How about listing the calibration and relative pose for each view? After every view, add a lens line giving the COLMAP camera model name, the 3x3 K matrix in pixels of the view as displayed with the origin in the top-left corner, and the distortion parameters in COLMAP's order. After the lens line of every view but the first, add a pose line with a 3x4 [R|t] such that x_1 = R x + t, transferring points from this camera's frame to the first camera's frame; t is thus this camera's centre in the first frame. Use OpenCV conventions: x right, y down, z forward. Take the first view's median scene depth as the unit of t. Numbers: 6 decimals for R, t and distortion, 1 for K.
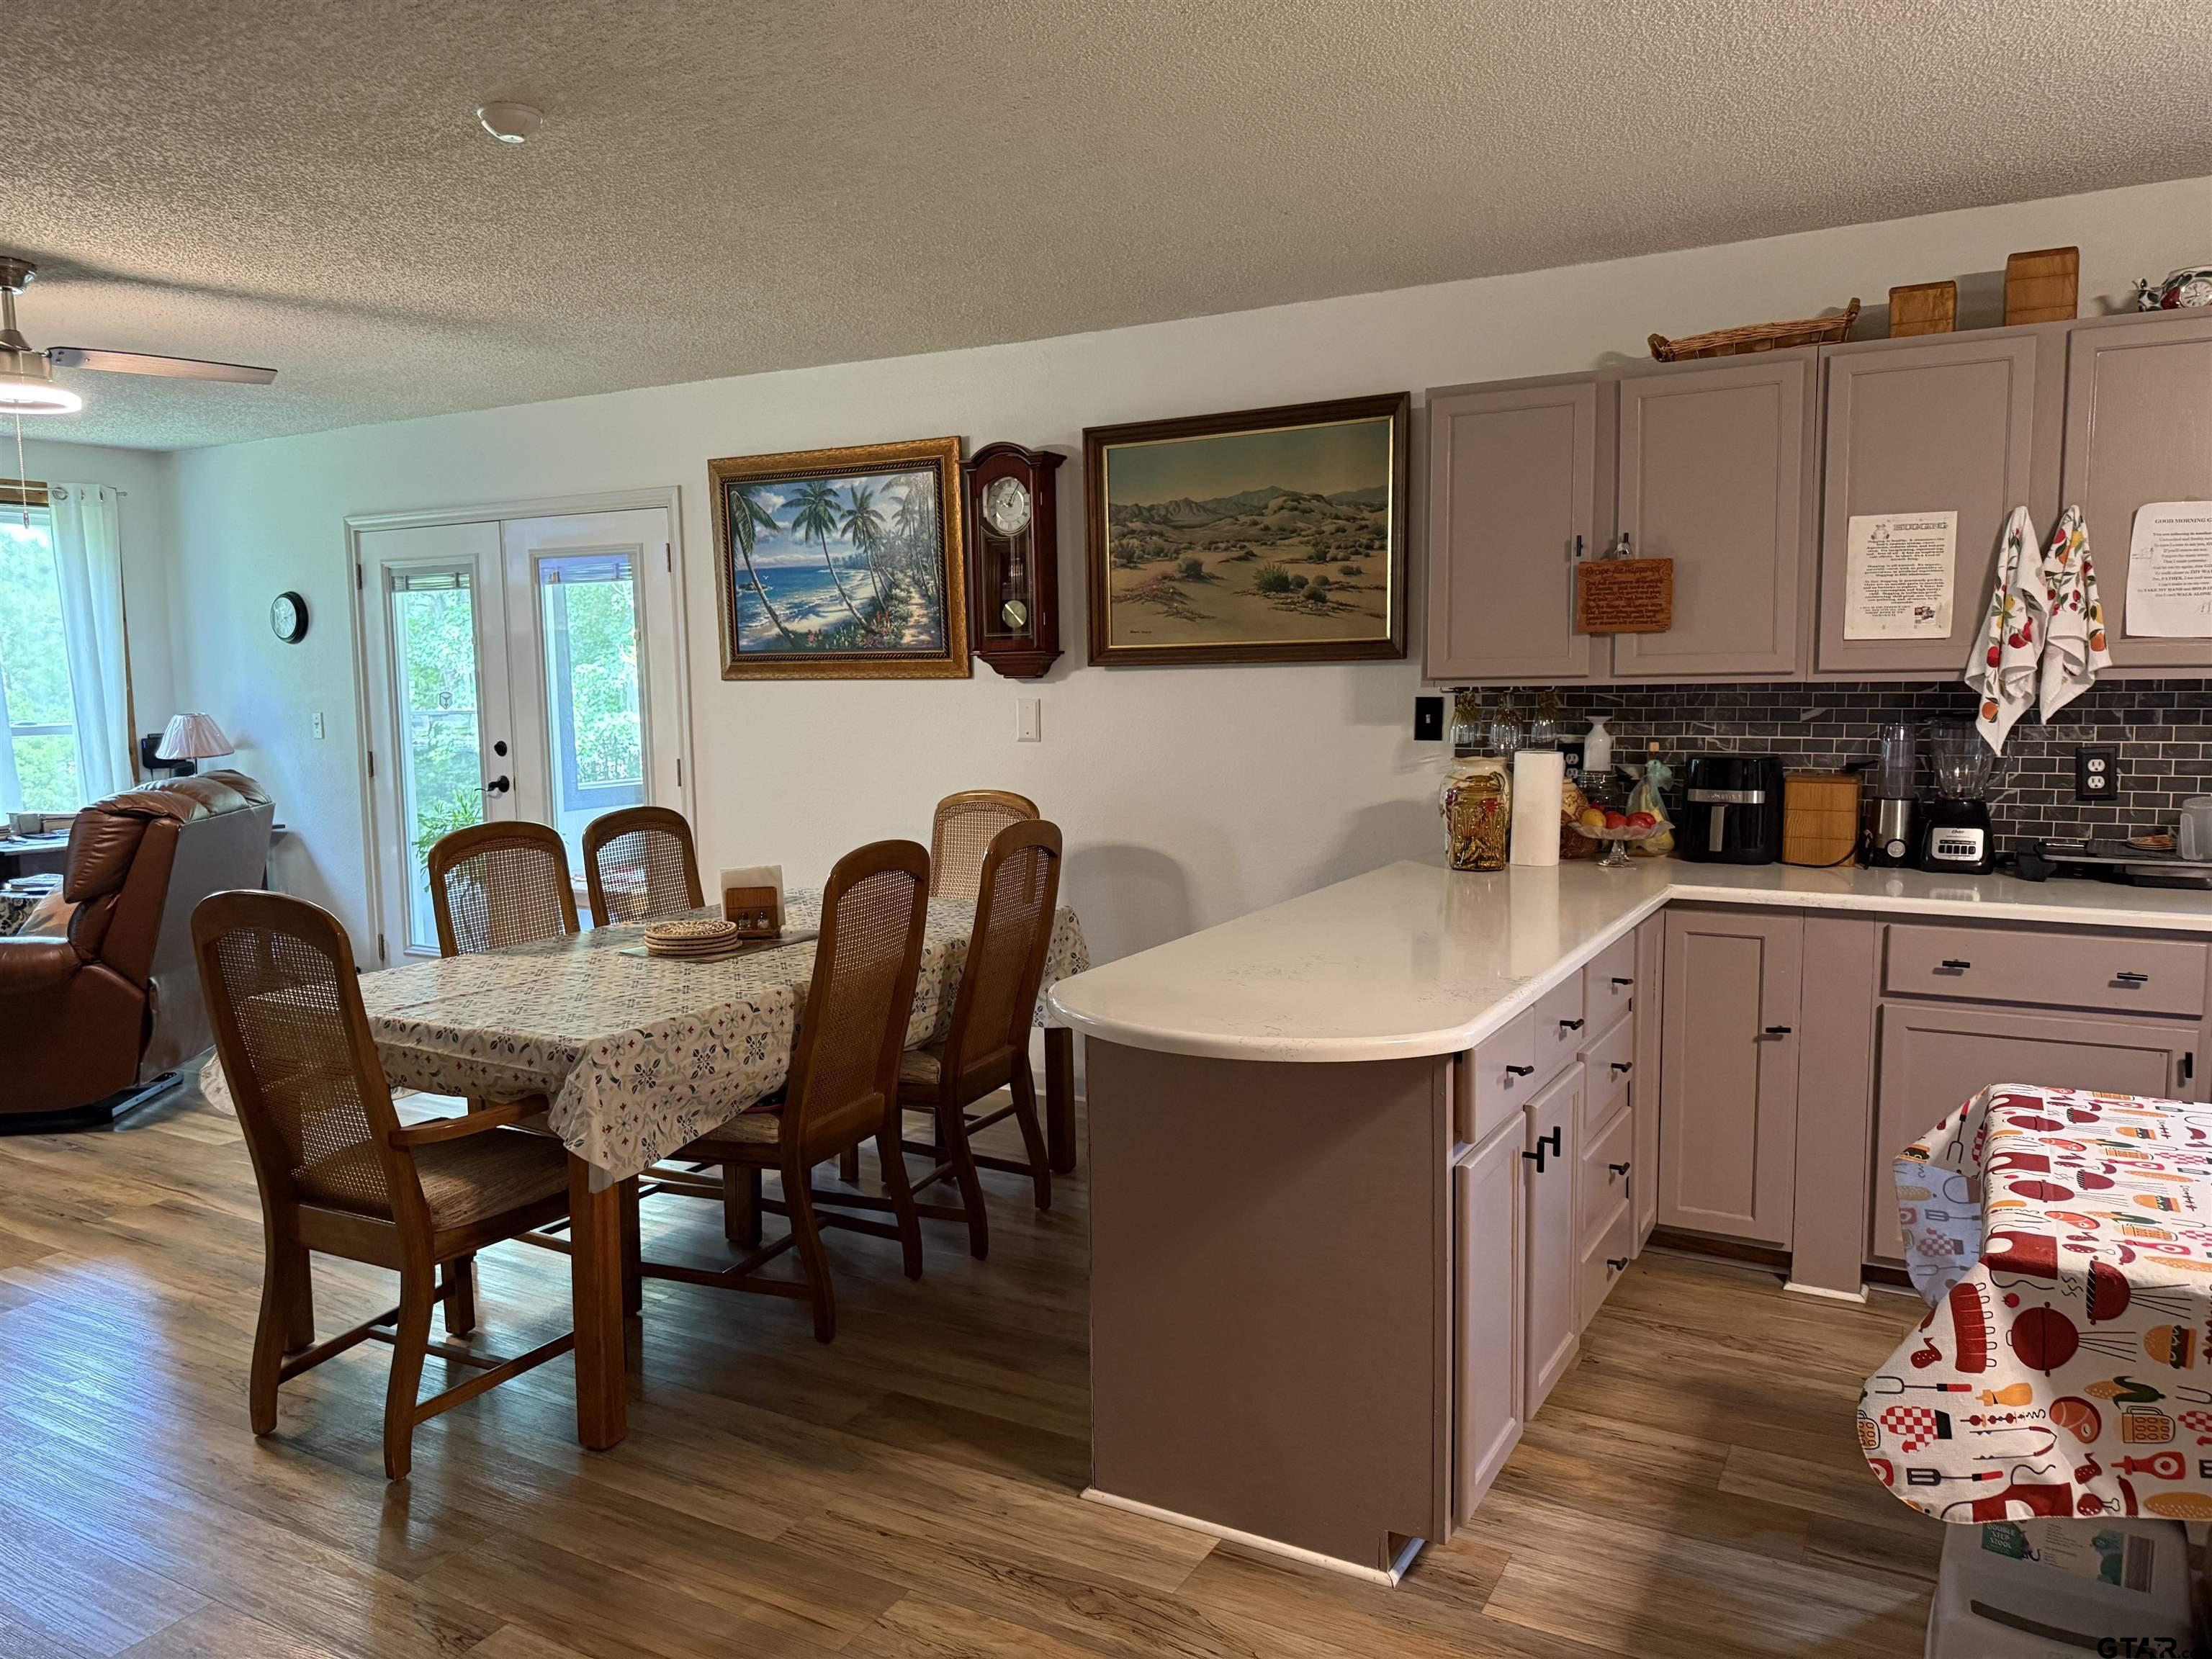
lens RADIAL K [[1563.5, 0, 1102.0], [0, 1563.5, 839.1], [0, 0, 1]] dist [0.023787, -0.031476]
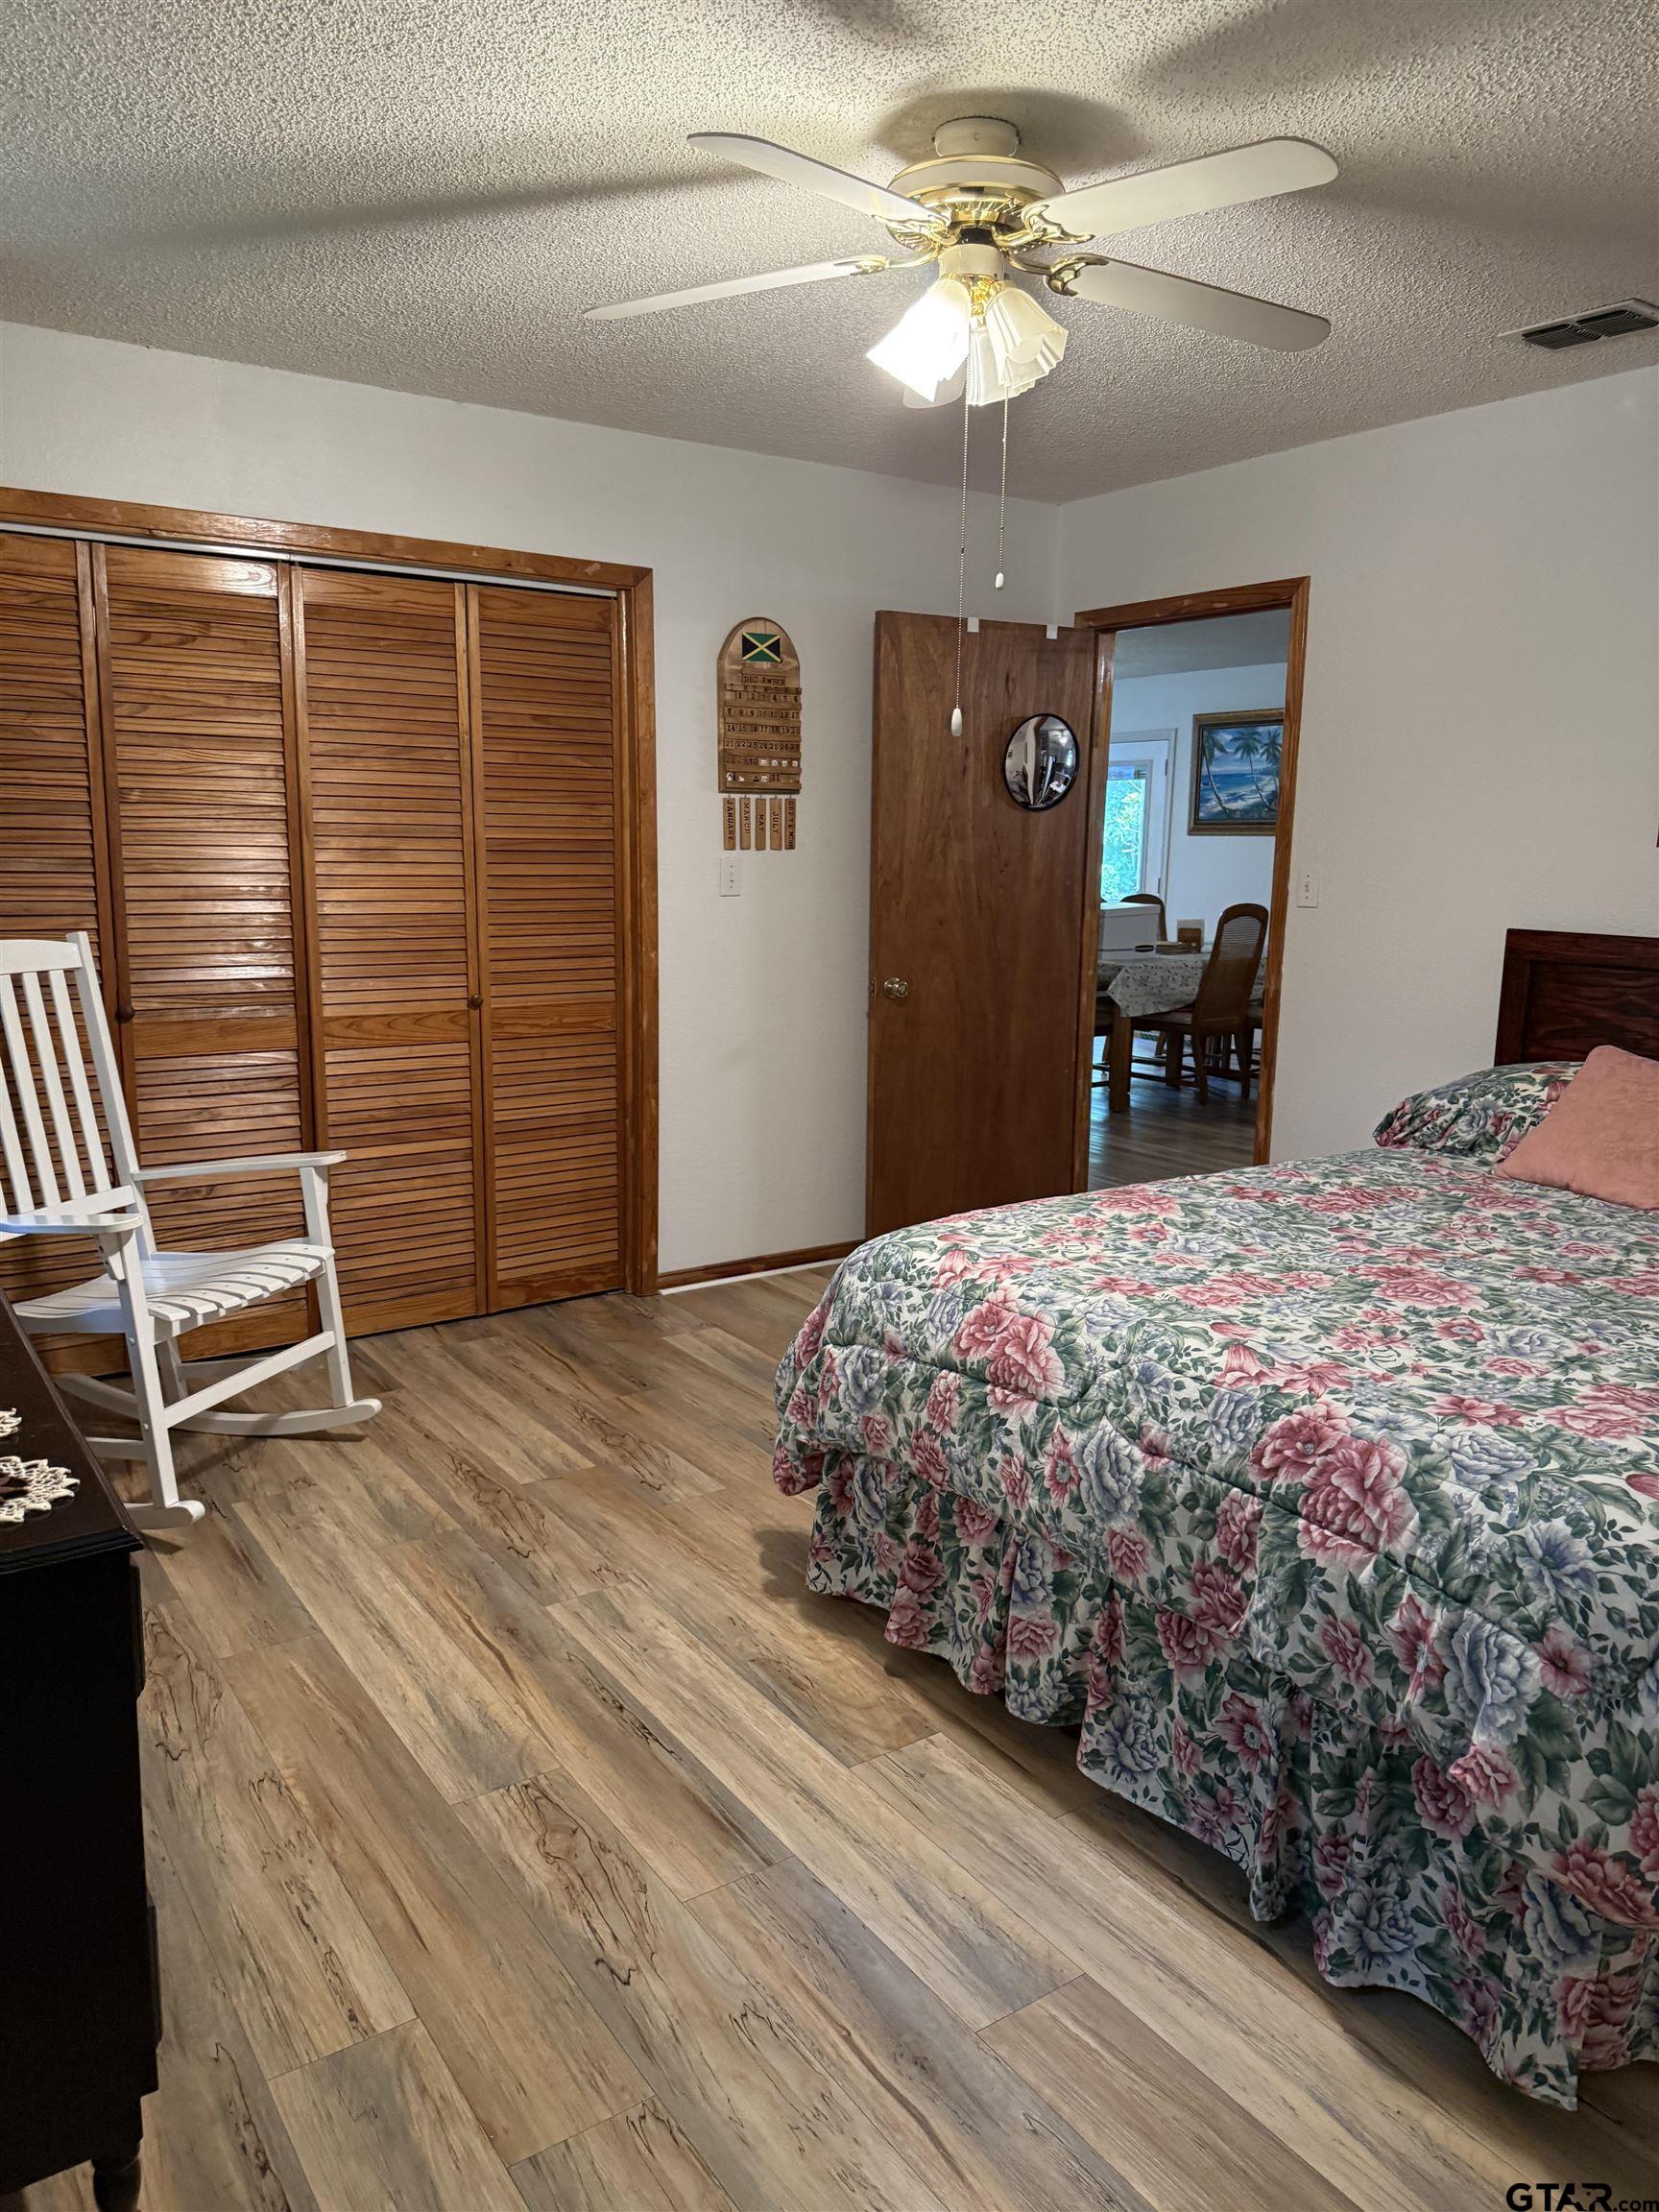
lens RADIAL K [[1563.5, 0, 824.3], [0, 1563.5, 1101.6], [0, 0, 1]] dist [0.023787, -0.031476]
pose [[0.891220, 0.104187, -0.441443, 0.282216], [-0.074323, 0.993651, 0.084466, 0.111929], [0.447441, -0.042469, 0.893305, -1.086330]]
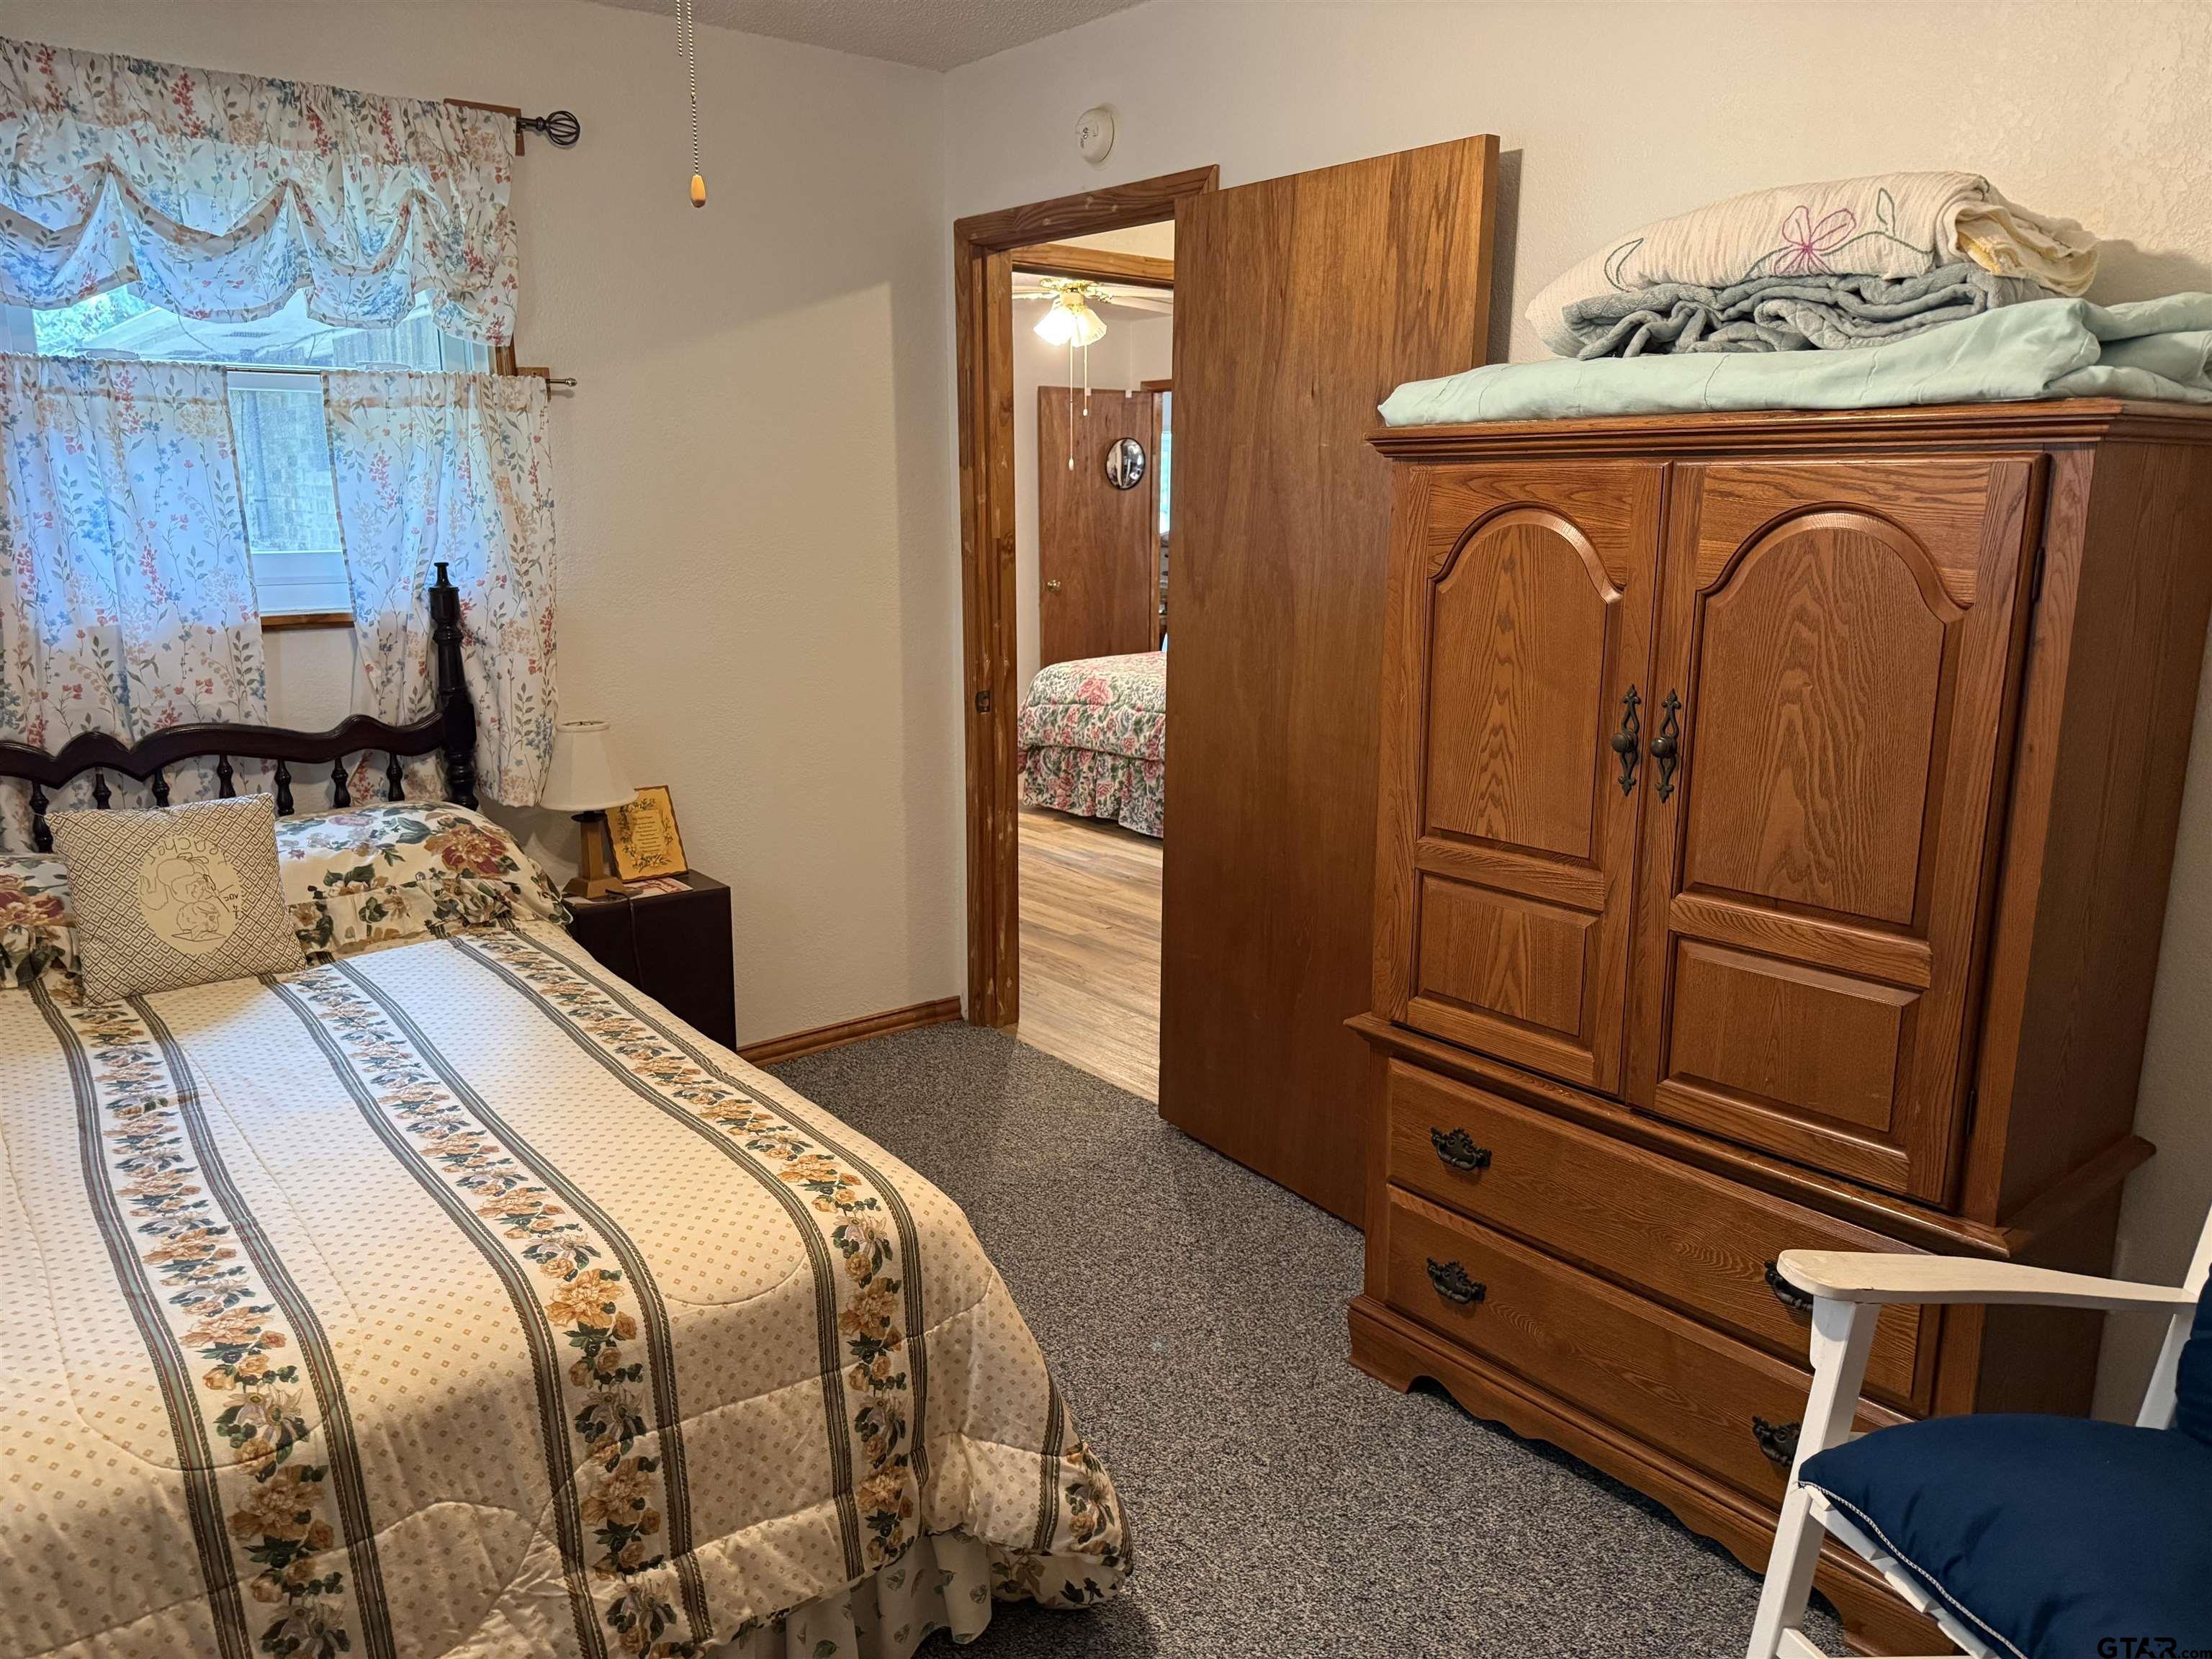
lens RADIAL K [[1563.5, 0, 1096.1], [0, 1563.5, 830.3], [0, 0, 1]] dist [0.023787, -0.031476]
pose [[0.921082, 0.100029, -0.376300, 1.075217], [-0.055073, 0.990191, 0.128410, 0.235559], [0.385453, -0.097553, 0.917556, -2.810073]]
